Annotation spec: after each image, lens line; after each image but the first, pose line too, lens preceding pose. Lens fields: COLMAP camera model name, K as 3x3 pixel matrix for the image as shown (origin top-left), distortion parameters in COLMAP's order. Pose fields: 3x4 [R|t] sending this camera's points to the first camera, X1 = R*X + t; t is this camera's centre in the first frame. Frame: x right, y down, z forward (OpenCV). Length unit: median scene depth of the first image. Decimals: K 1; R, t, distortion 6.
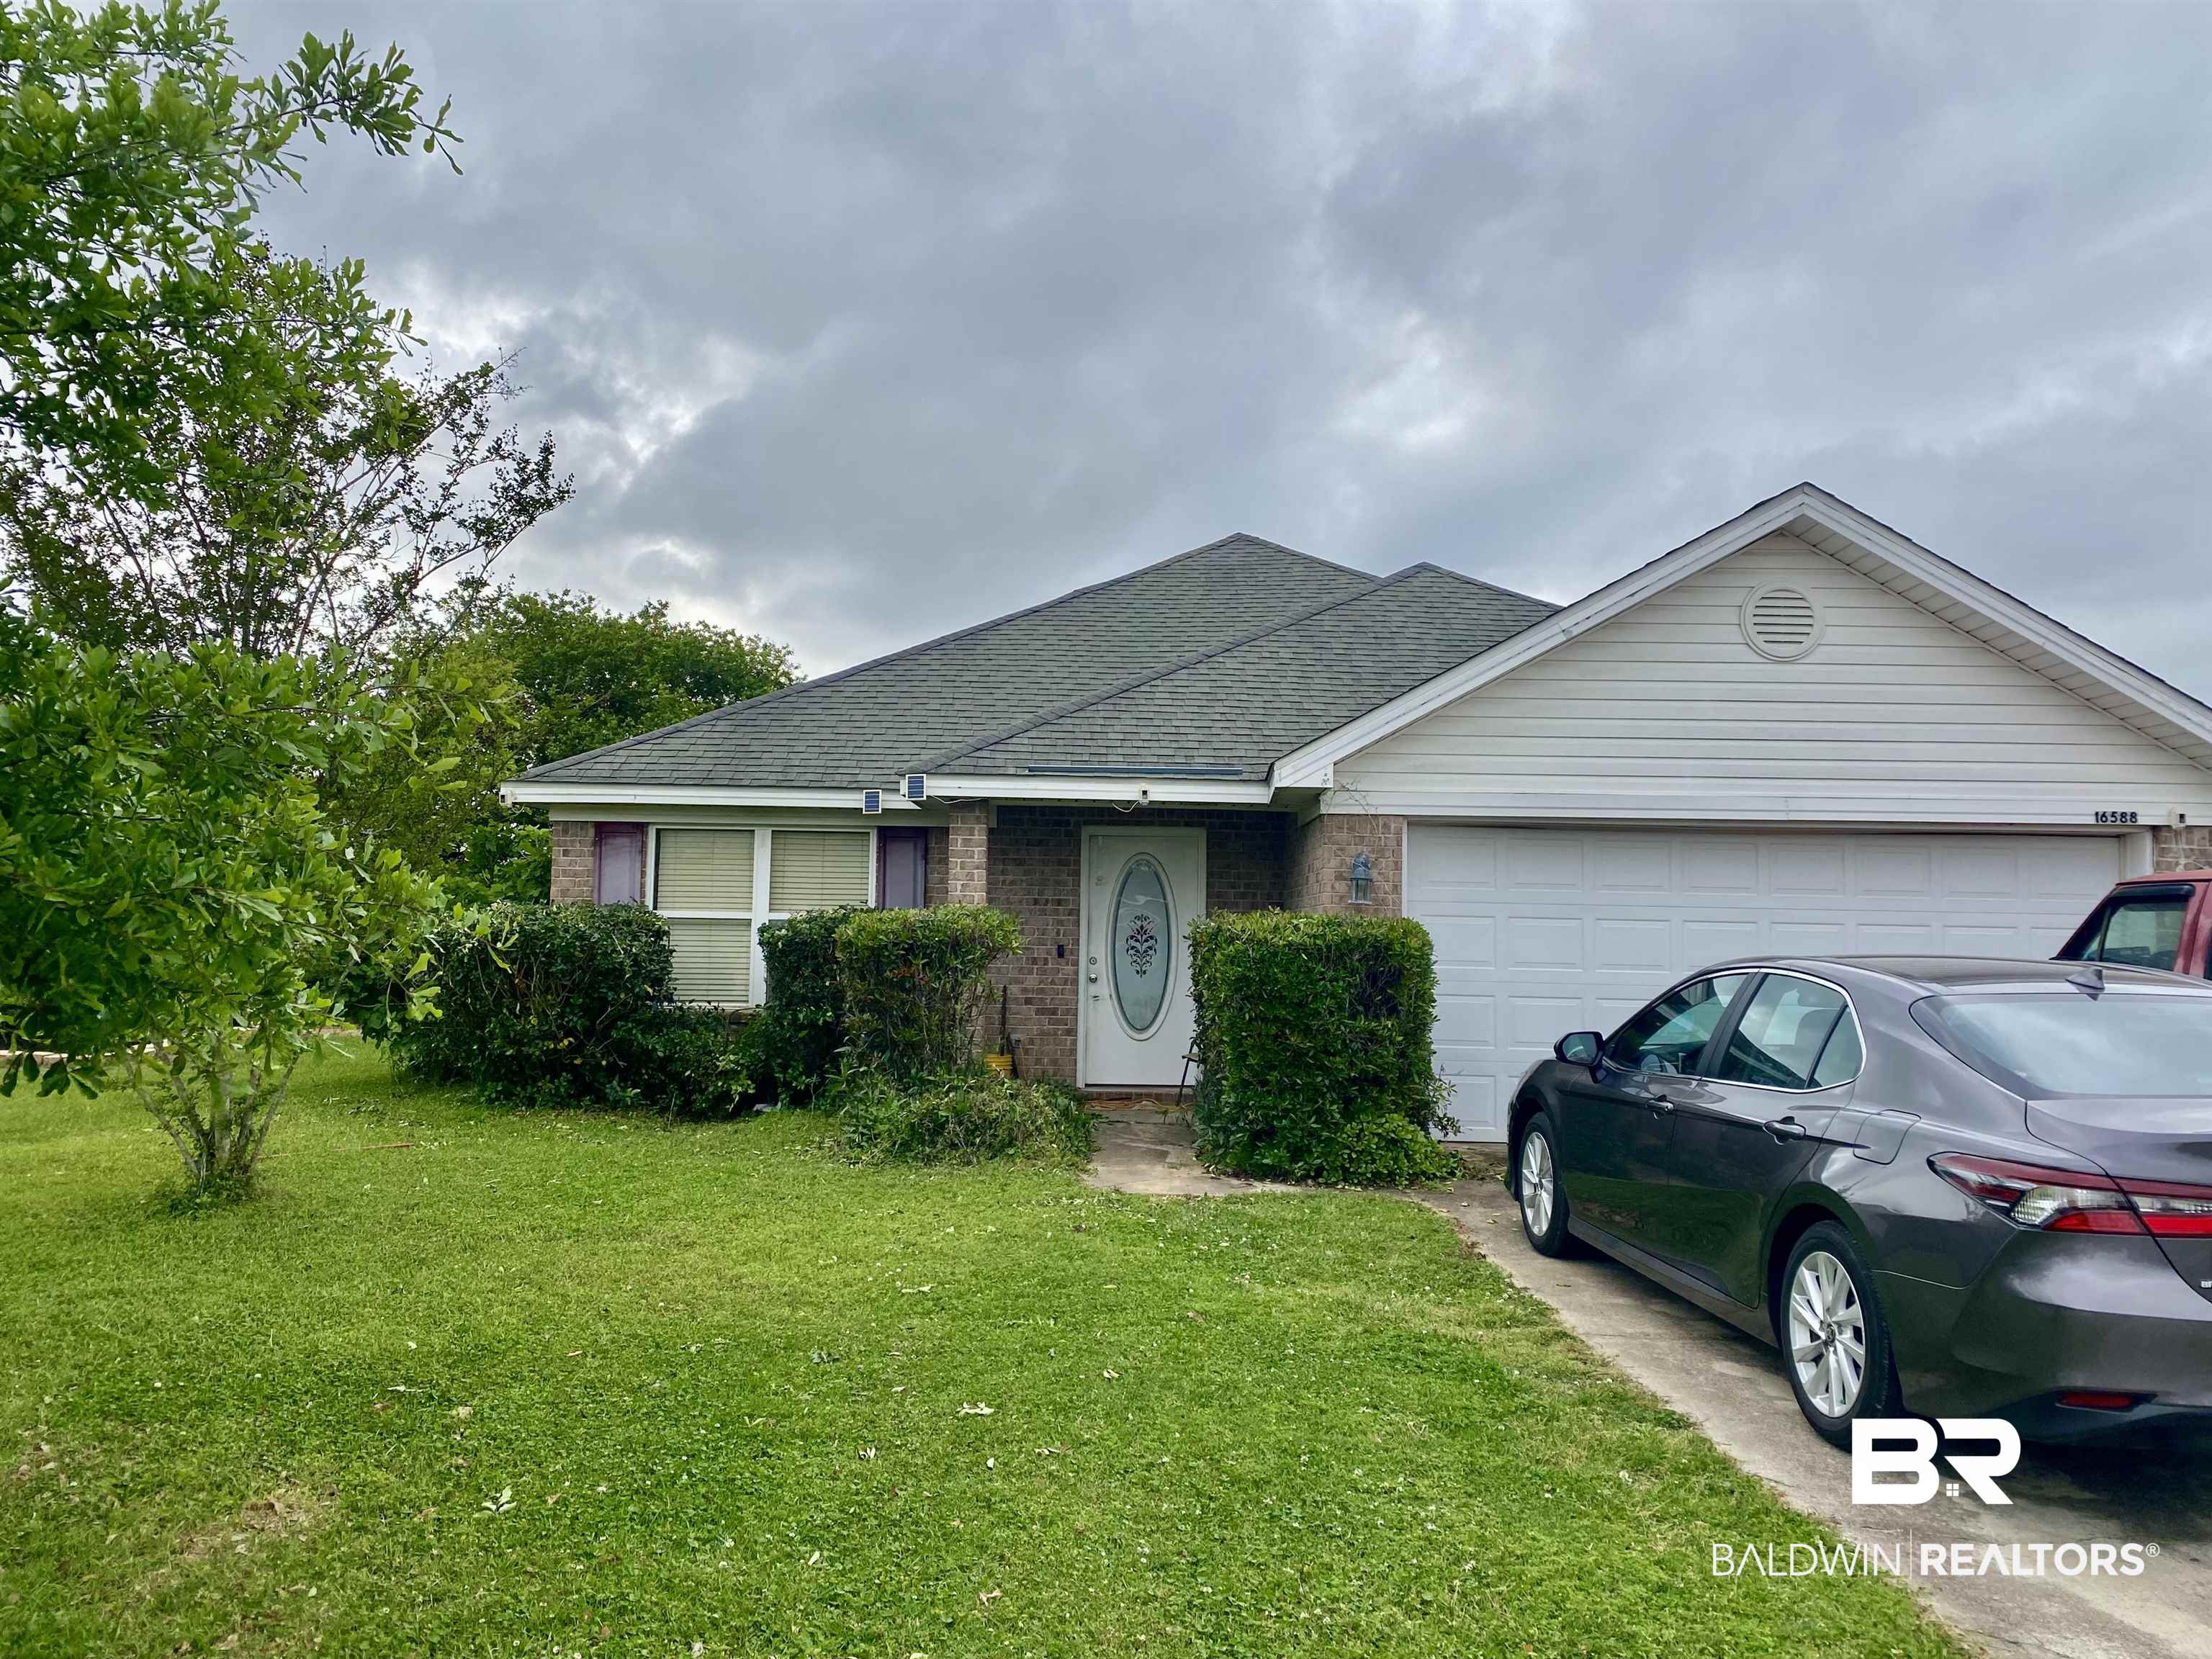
lens RADIAL K [[1665.4, 0, 1095.1], [0, 1665.4, 847.8], [0, 0, 1]] dist [0.066199, -0.007174]
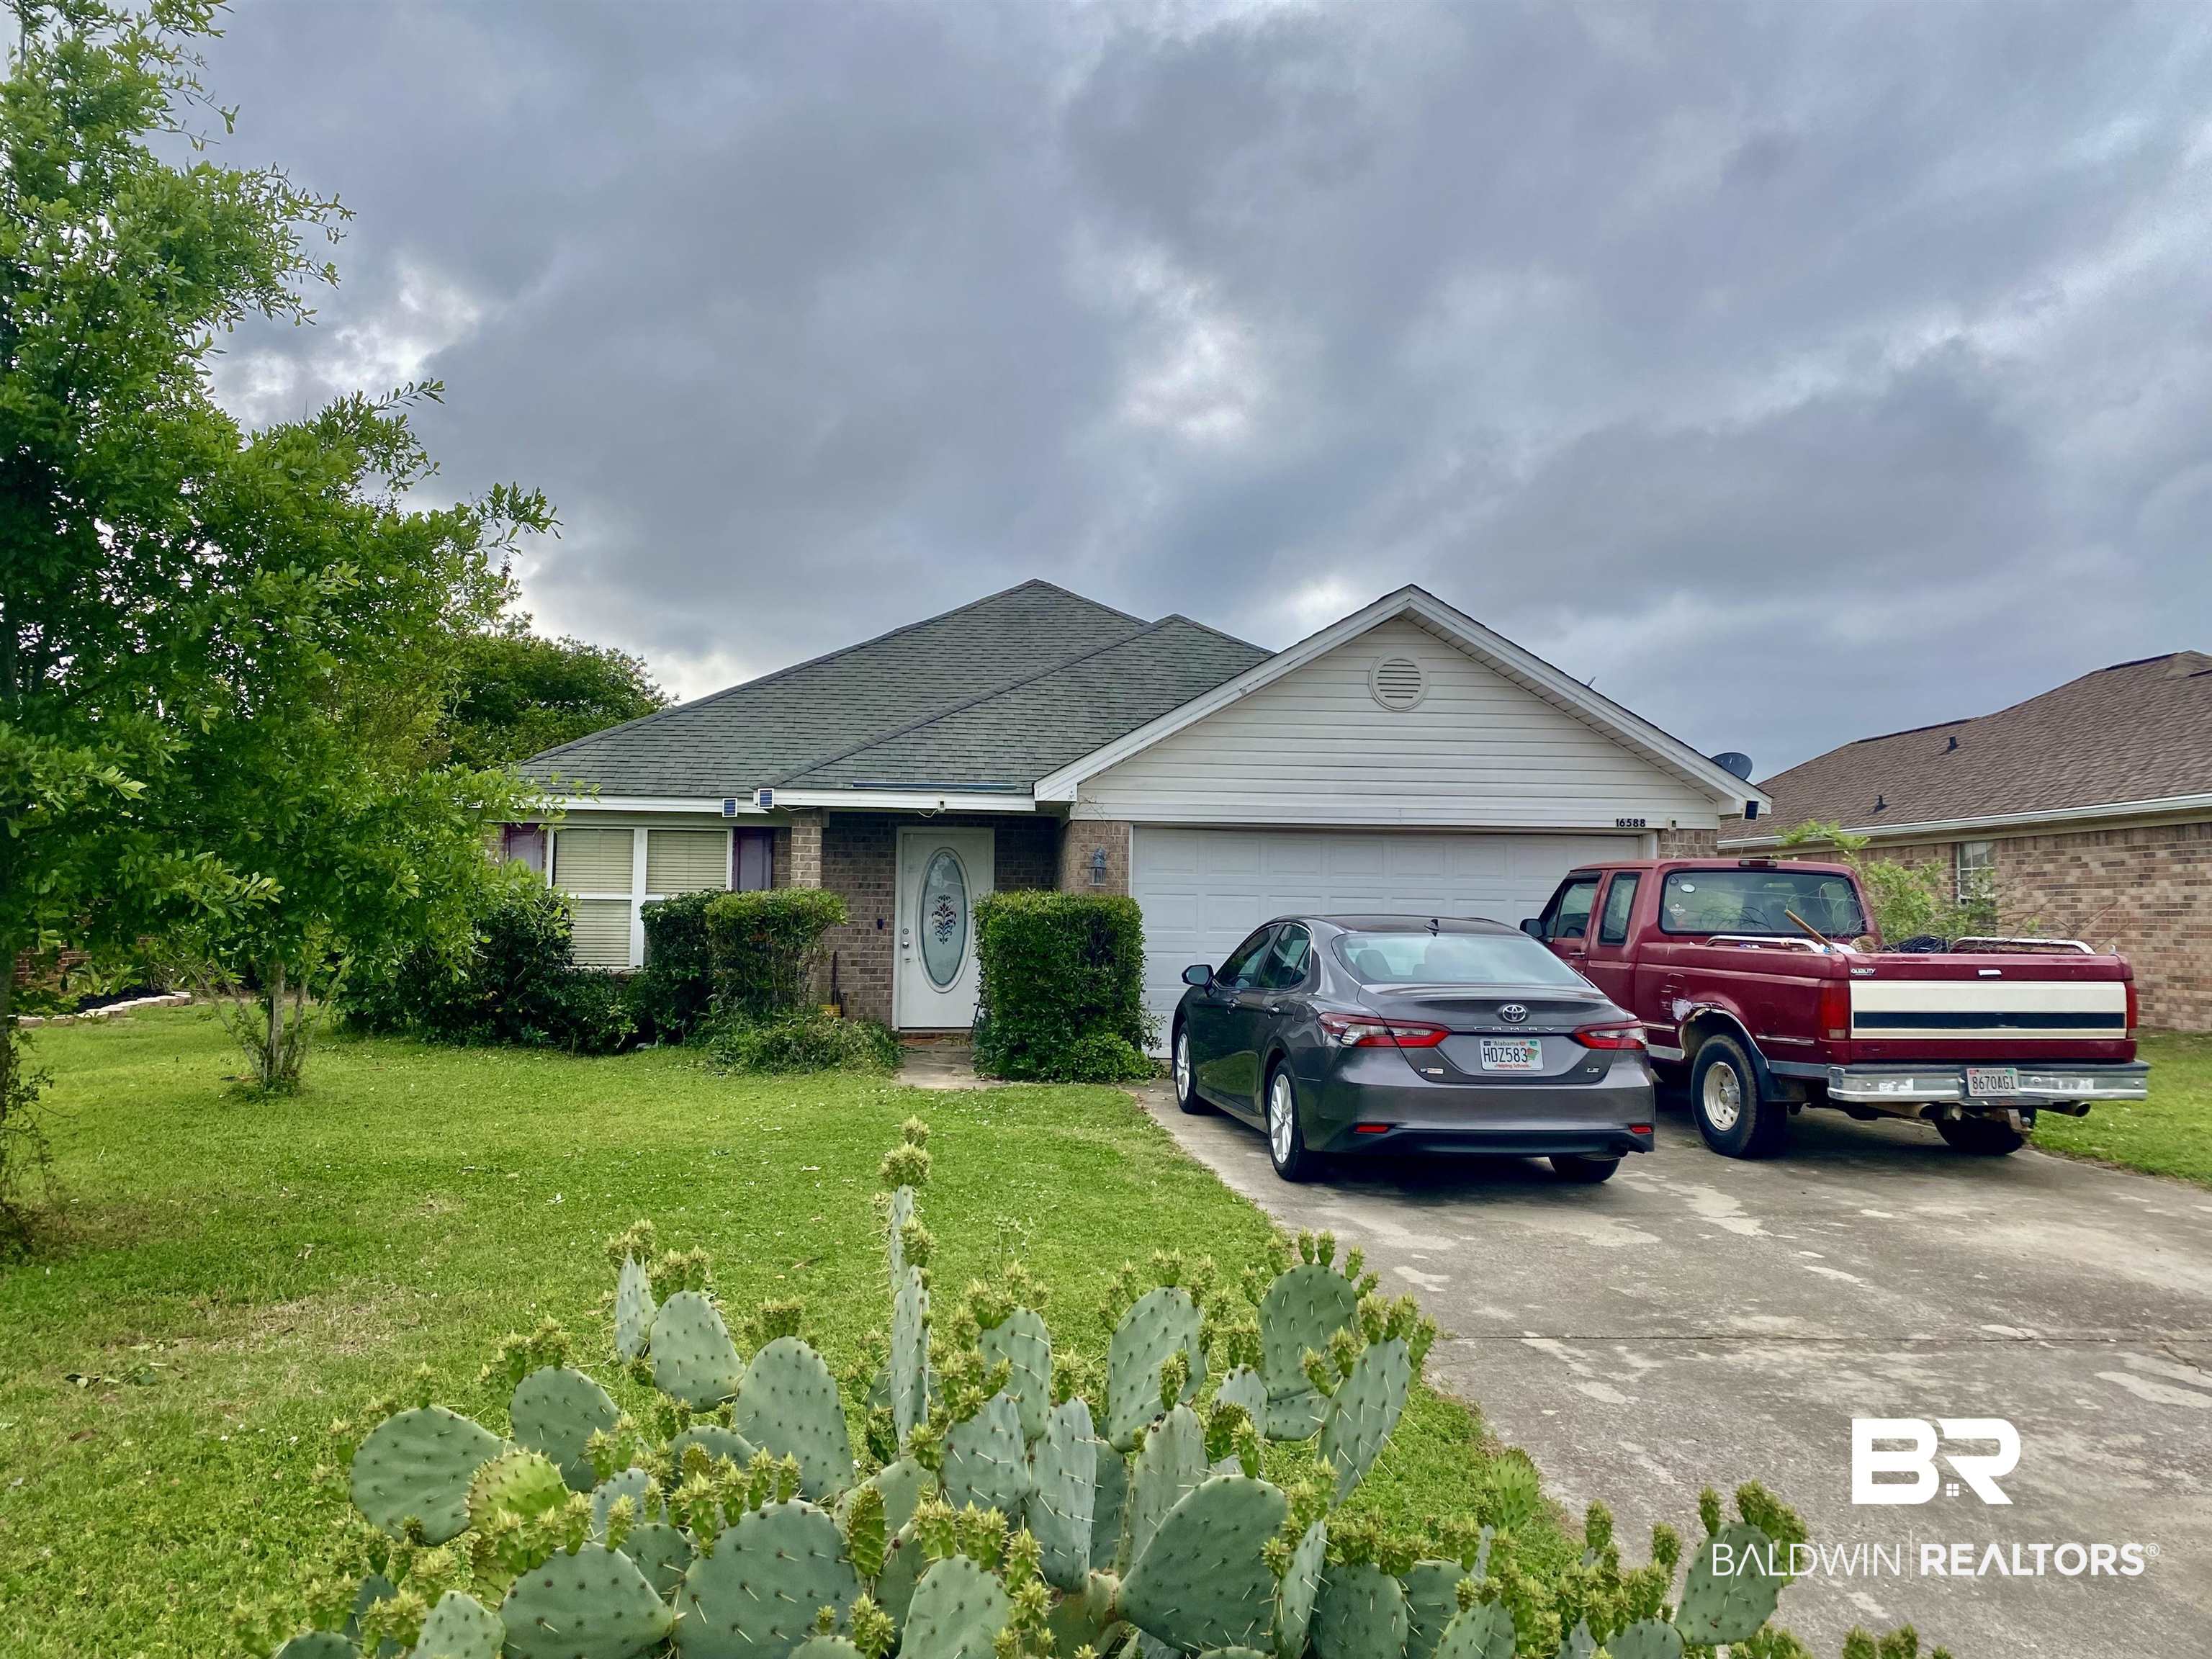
lens RADIAL K [[1665.4, 0, 1120.0], [0, 1665.4, 812.6], [0, 0, 1]] dist [0.066199, -0.007174]
pose [[0.993938, 0.001279, 0.109930, 0.025861], [-0.000035, 0.999936, -0.011320, -0.010615], [-0.109938, 0.011248, 0.993875, -0.351310]]
